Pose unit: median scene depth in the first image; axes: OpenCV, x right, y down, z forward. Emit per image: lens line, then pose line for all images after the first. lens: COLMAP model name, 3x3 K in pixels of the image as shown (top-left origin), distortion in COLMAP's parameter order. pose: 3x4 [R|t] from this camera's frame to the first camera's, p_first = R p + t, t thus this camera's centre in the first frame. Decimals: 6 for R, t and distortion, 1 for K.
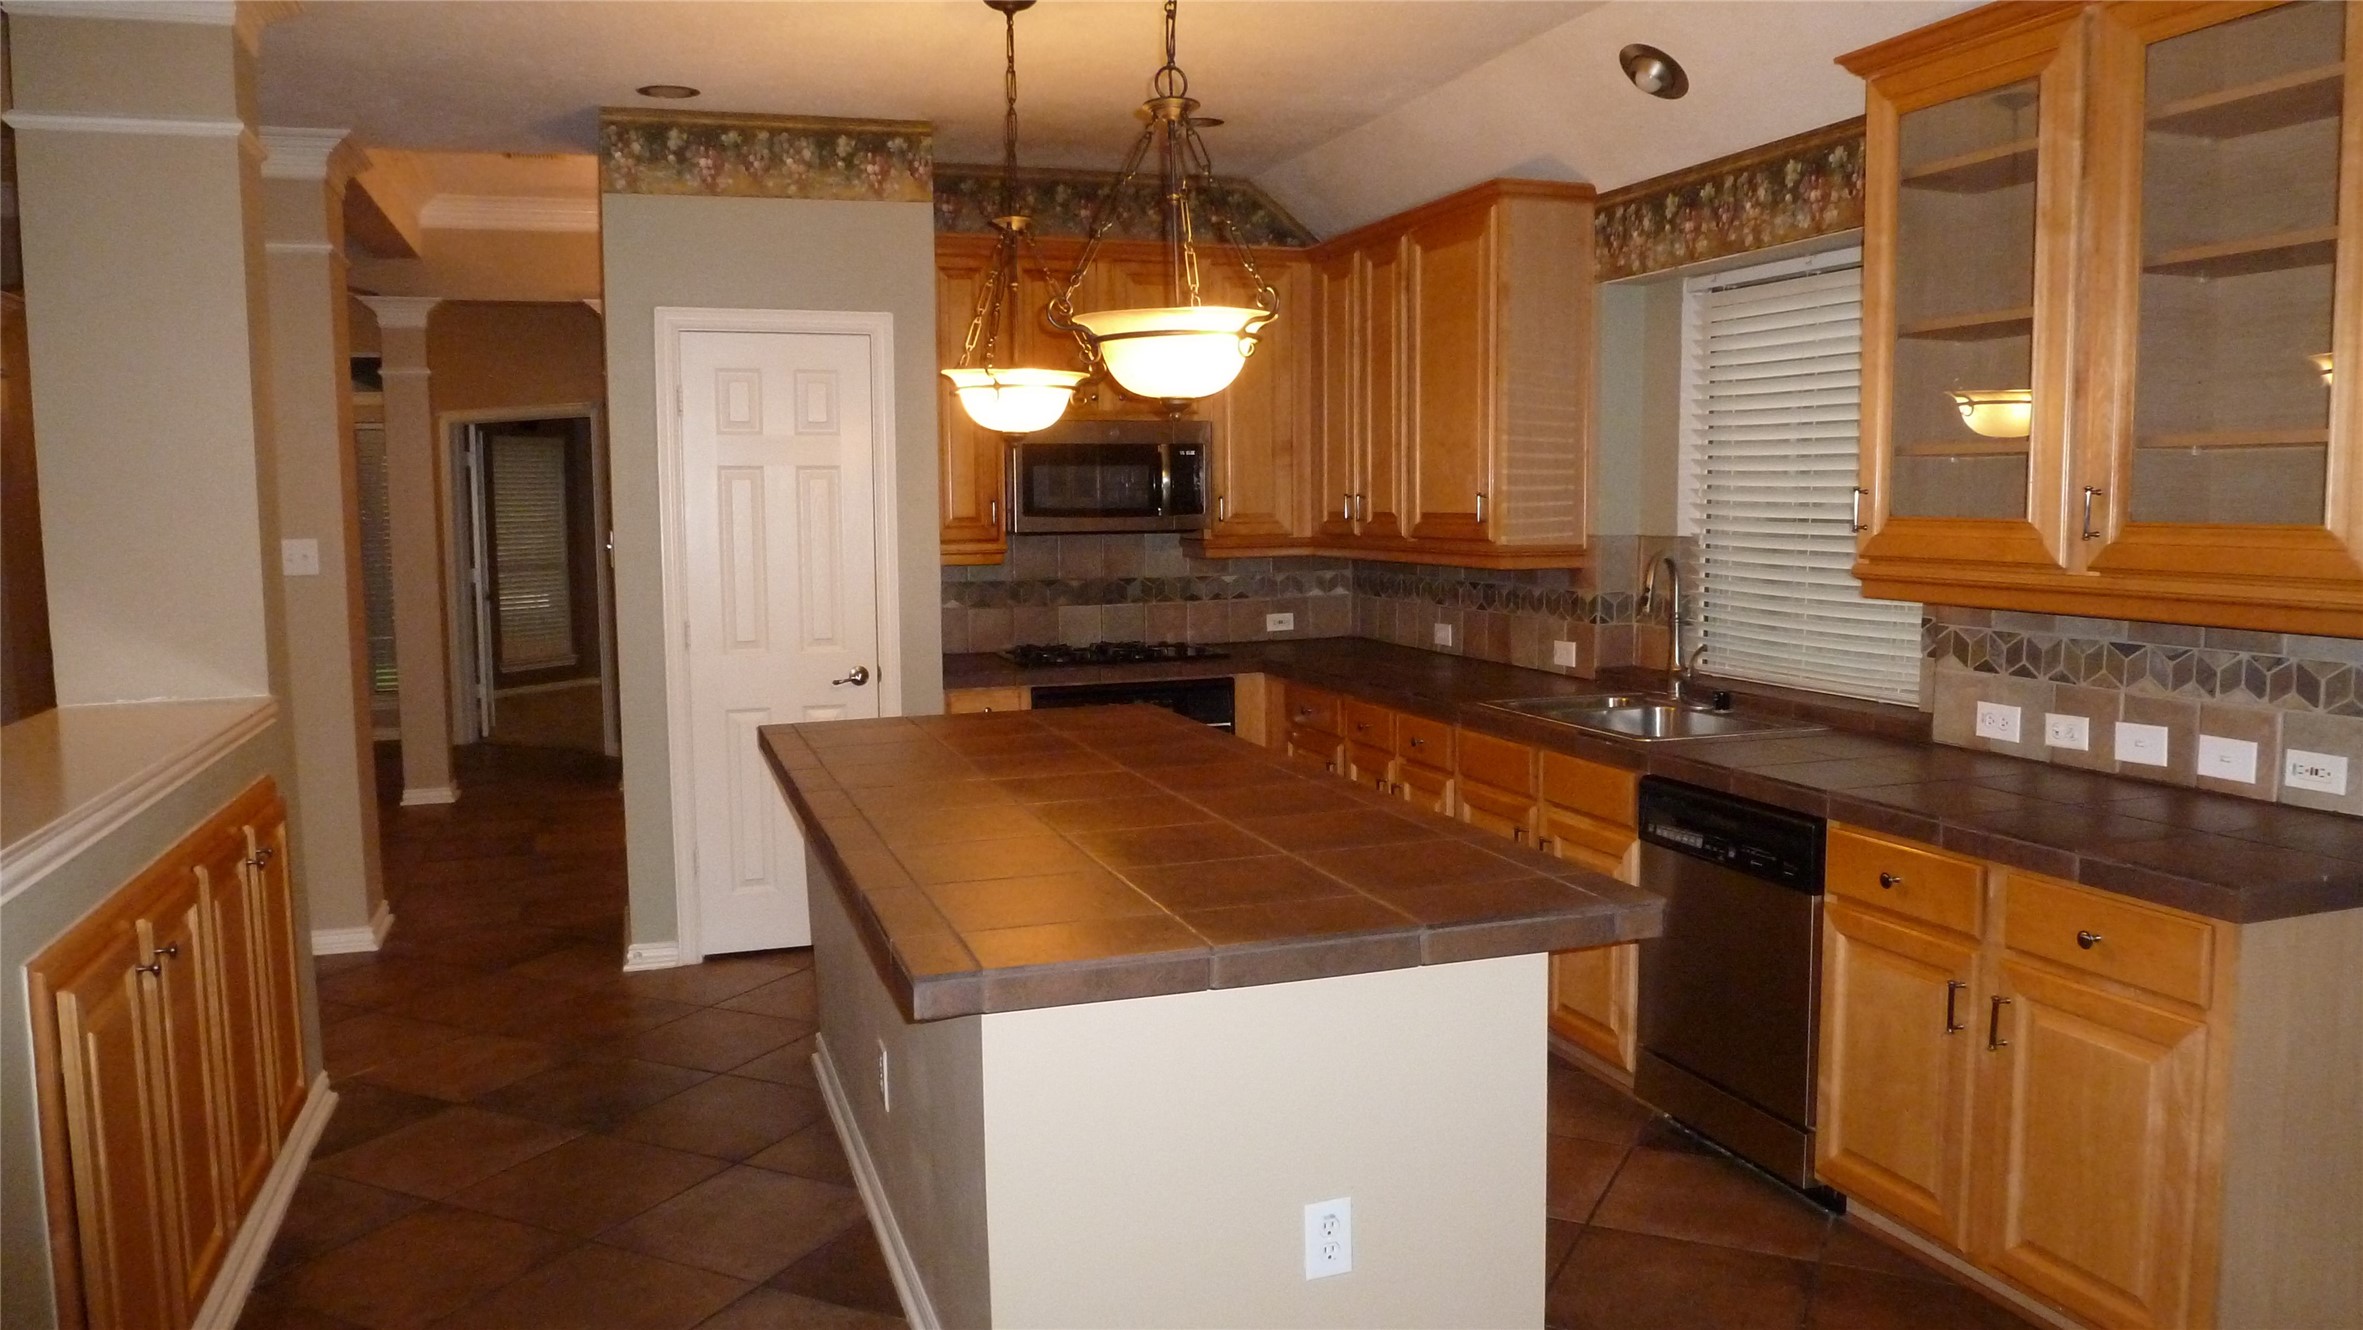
lens RADIAL K [[1720.1, 0, 1171.8], [0, 1720.1, 657.4], [0, 0, 1]] dist [-0.048674, -0.005190]
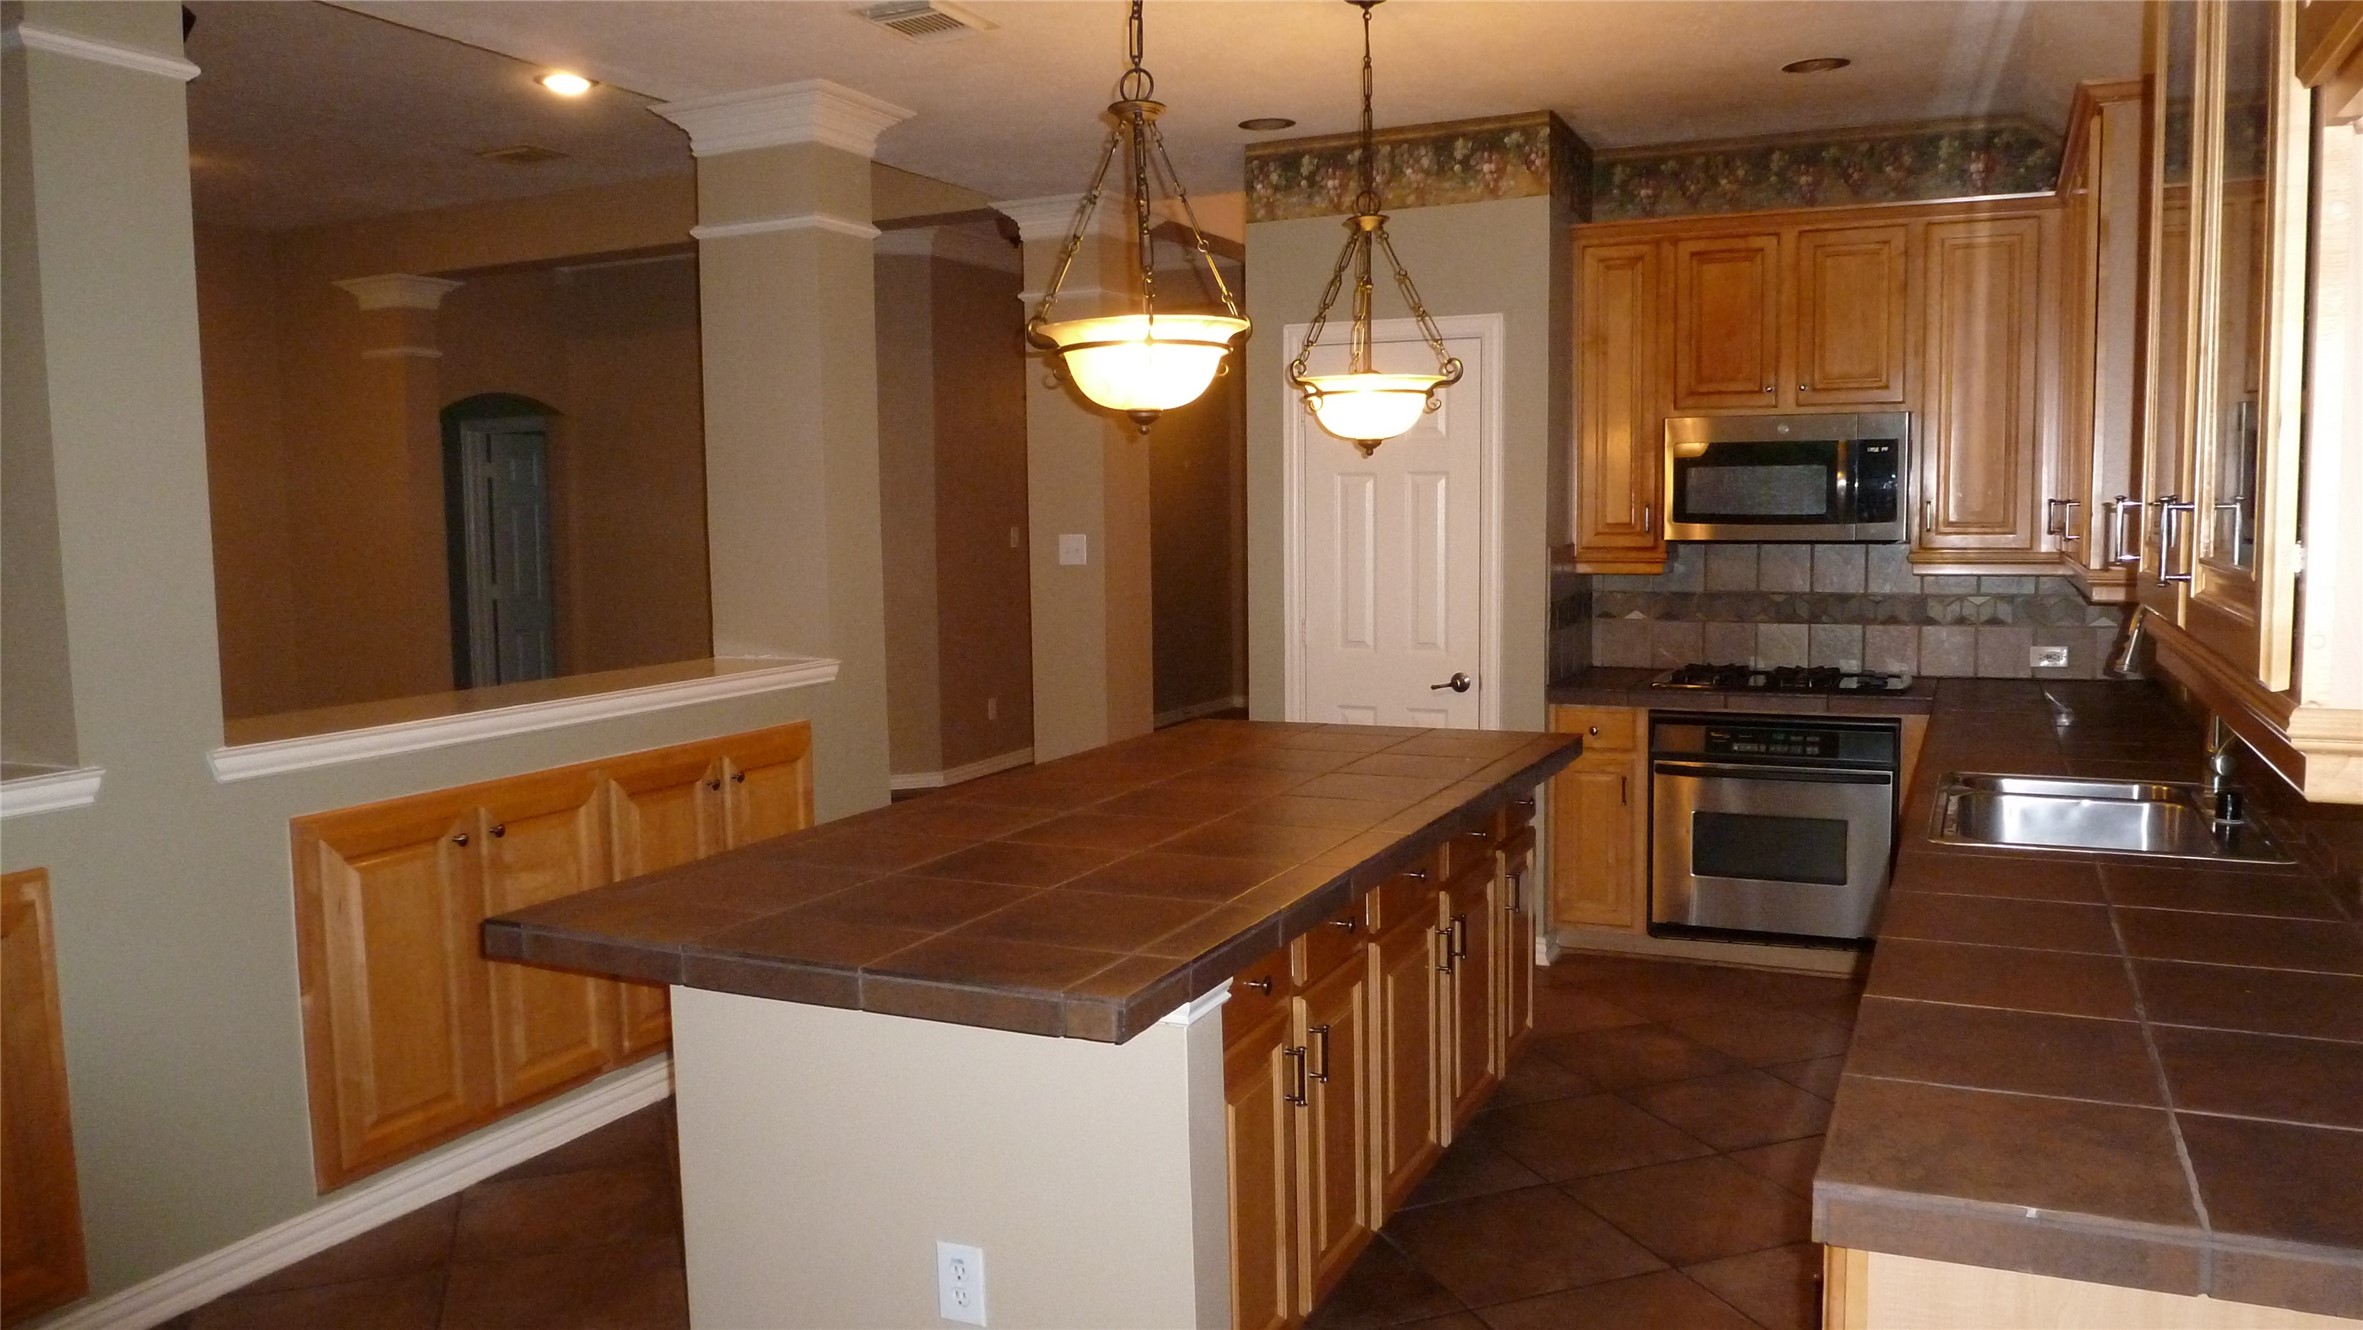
lens RADIAL K [[1697.4, 0, 1181.5], [0, 1697.4, 665.0], [0, 0, 1]] dist [-0.048566, -0.002534]
pose [[0.722030, 0.066163, -0.688691, 0.391213], [-0.059695, 0.997662, 0.033260, -0.023278], [0.689282, 0.017097, 0.724292, 0.186229]]
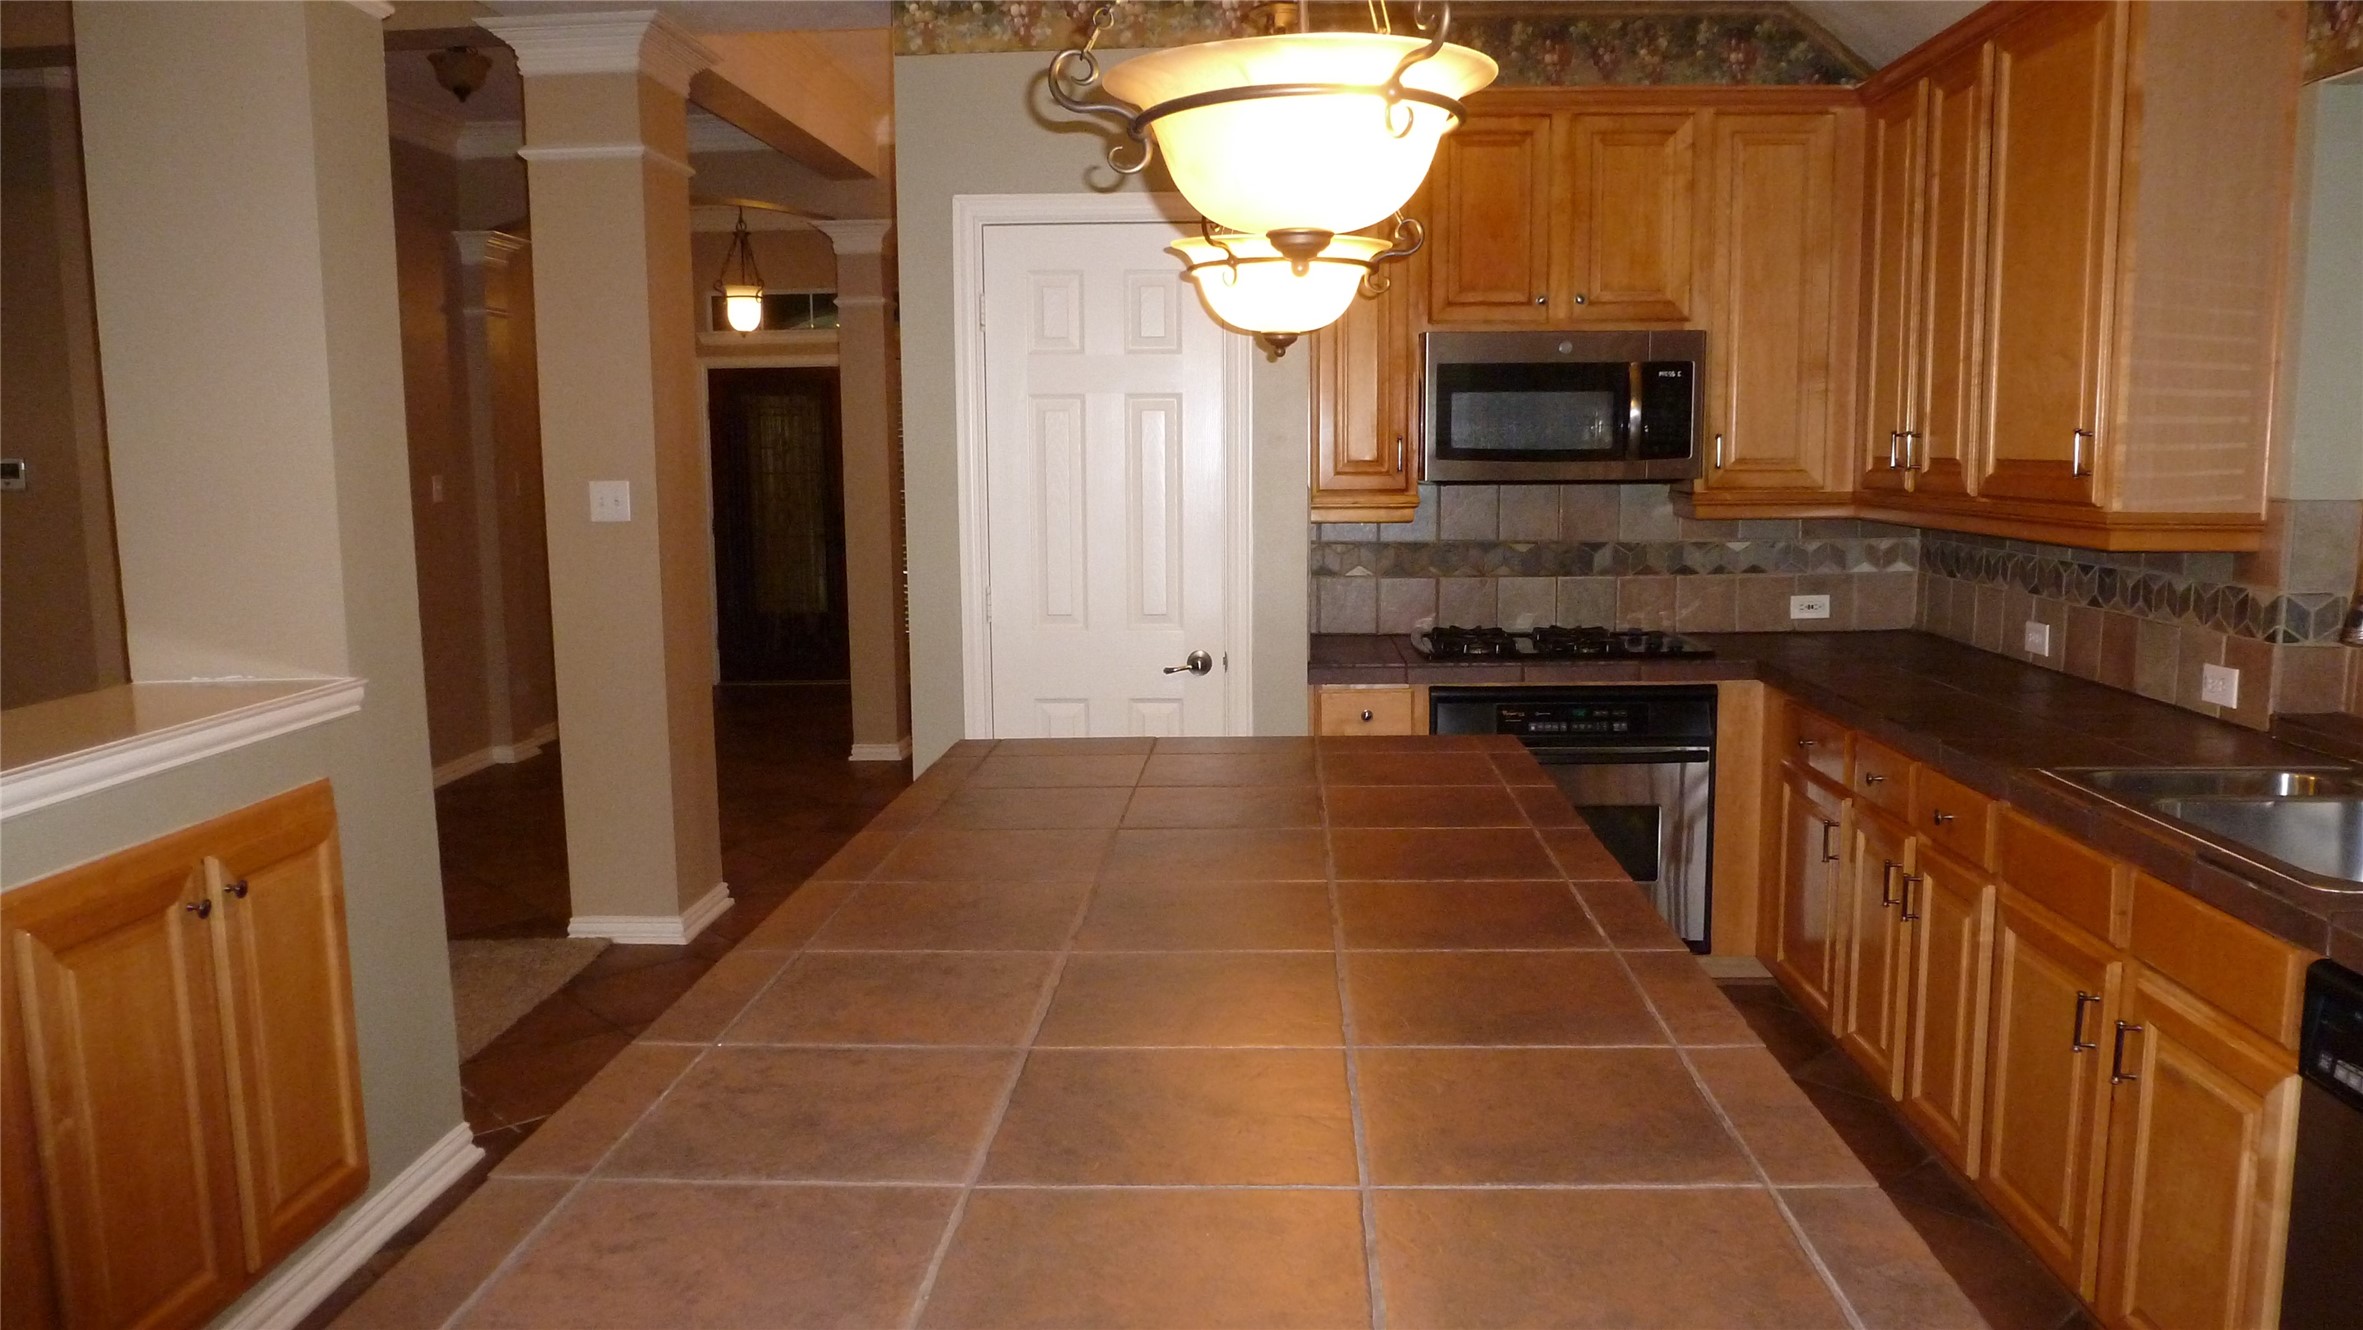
lens RADIAL K [[1697.4, 0, 1181.5], [0, 1697.4, 665.0], [0, 0, 1]] dist [-0.048566, -0.002534]
pose [[0.931582, 0.048322, -0.360304, 0.092467], [-0.034191, 0.998379, 0.045494, -0.024386], [0.361919, -0.030063, 0.931725, 0.288153]]
